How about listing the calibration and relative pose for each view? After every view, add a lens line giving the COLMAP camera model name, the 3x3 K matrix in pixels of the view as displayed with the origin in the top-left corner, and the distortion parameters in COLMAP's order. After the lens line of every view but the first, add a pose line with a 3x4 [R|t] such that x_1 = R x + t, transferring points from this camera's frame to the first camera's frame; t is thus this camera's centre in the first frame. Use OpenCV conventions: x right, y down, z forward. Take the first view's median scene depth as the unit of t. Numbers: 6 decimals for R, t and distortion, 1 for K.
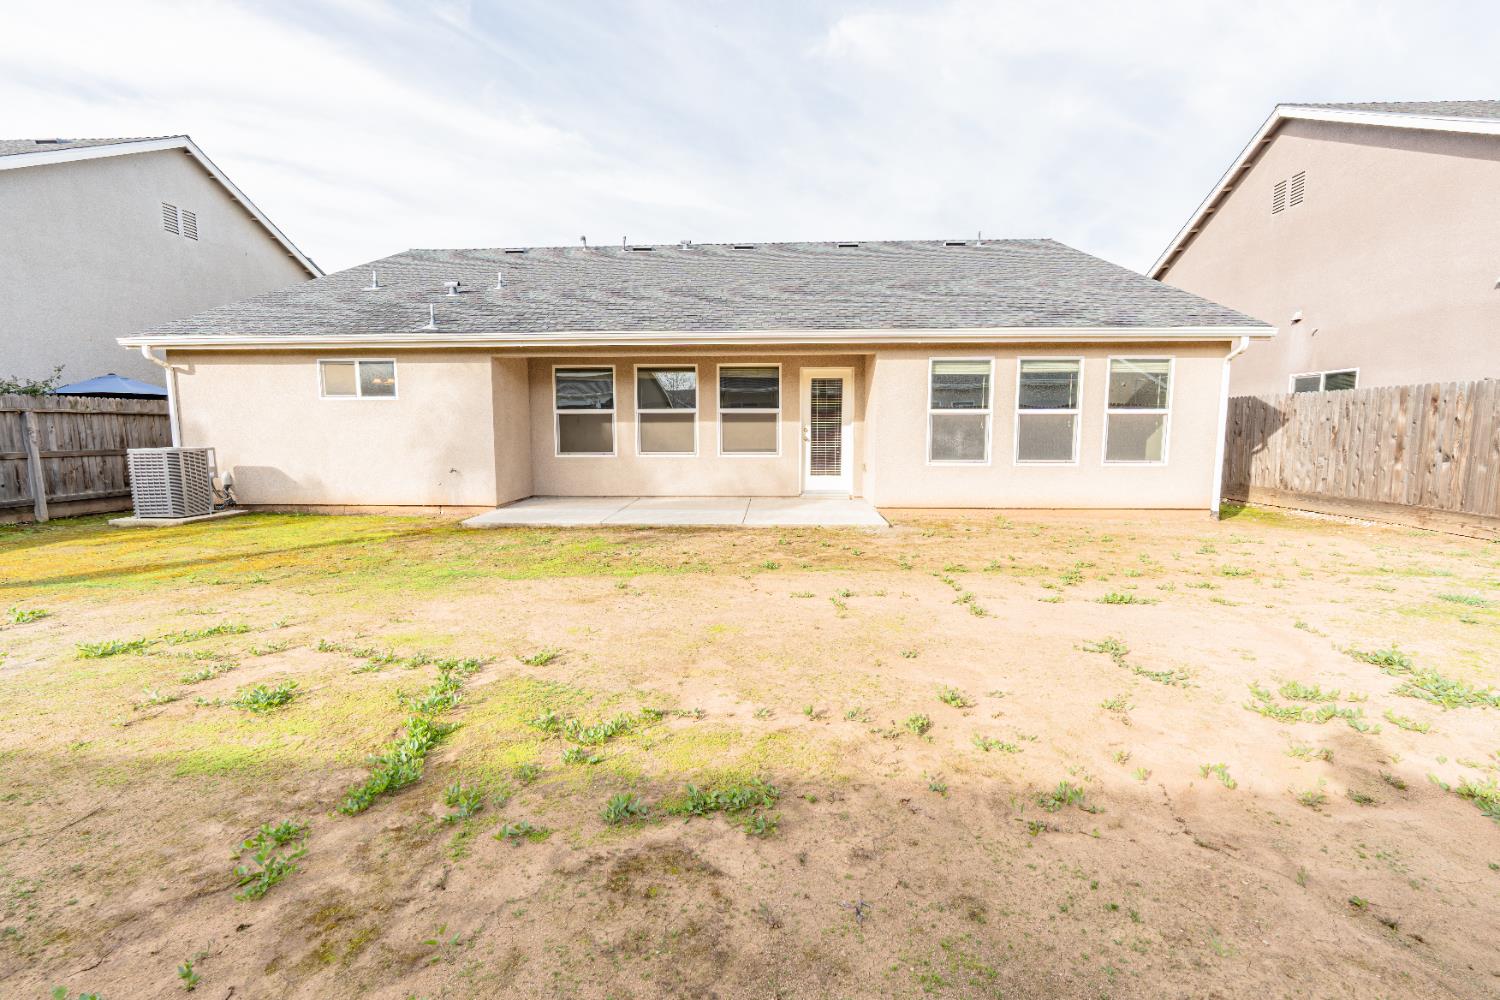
lens RADIAL K [[656.6, 0, 750.0], [0, 656.6, 500.0], [0, 0, 1]] dist [-0.008005, -0.000149]
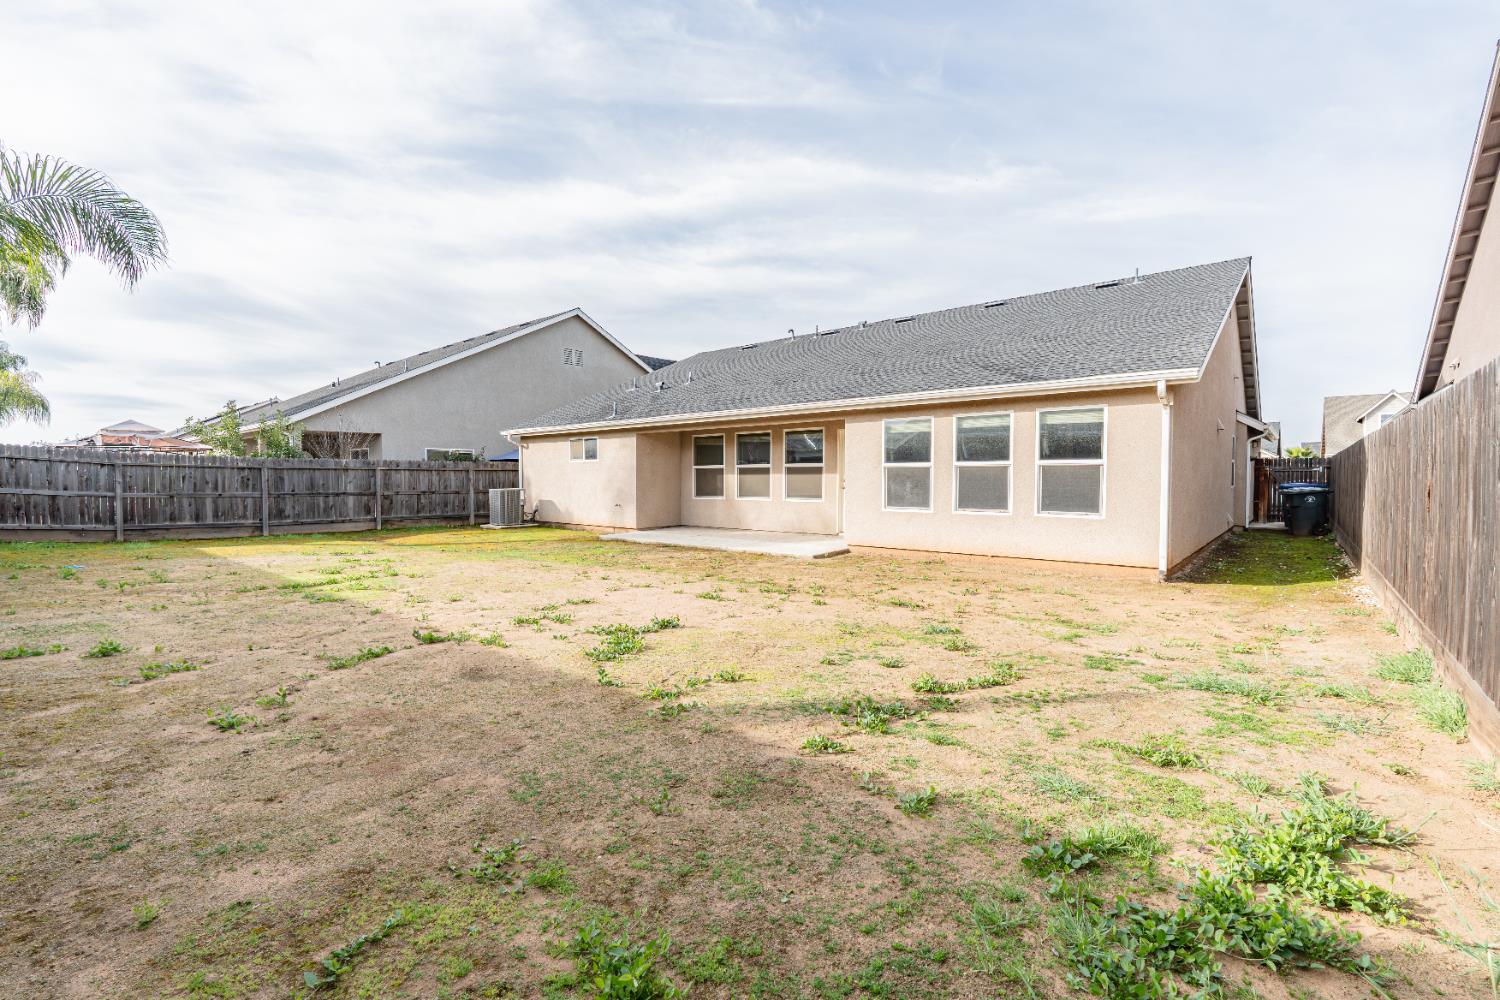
lens RADIAL K [[656.6, 0, 750.0], [0, 656.6, 500.0], [0, 0, 1]] dist [-0.008005, -0.000149]
pose [[0.794660, 0.020816, -0.606698, 0.772066], [-0.067719, 0.996214, -0.054519, 0.008102], [0.603266, 0.084409, 0.793061, -0.070917]]
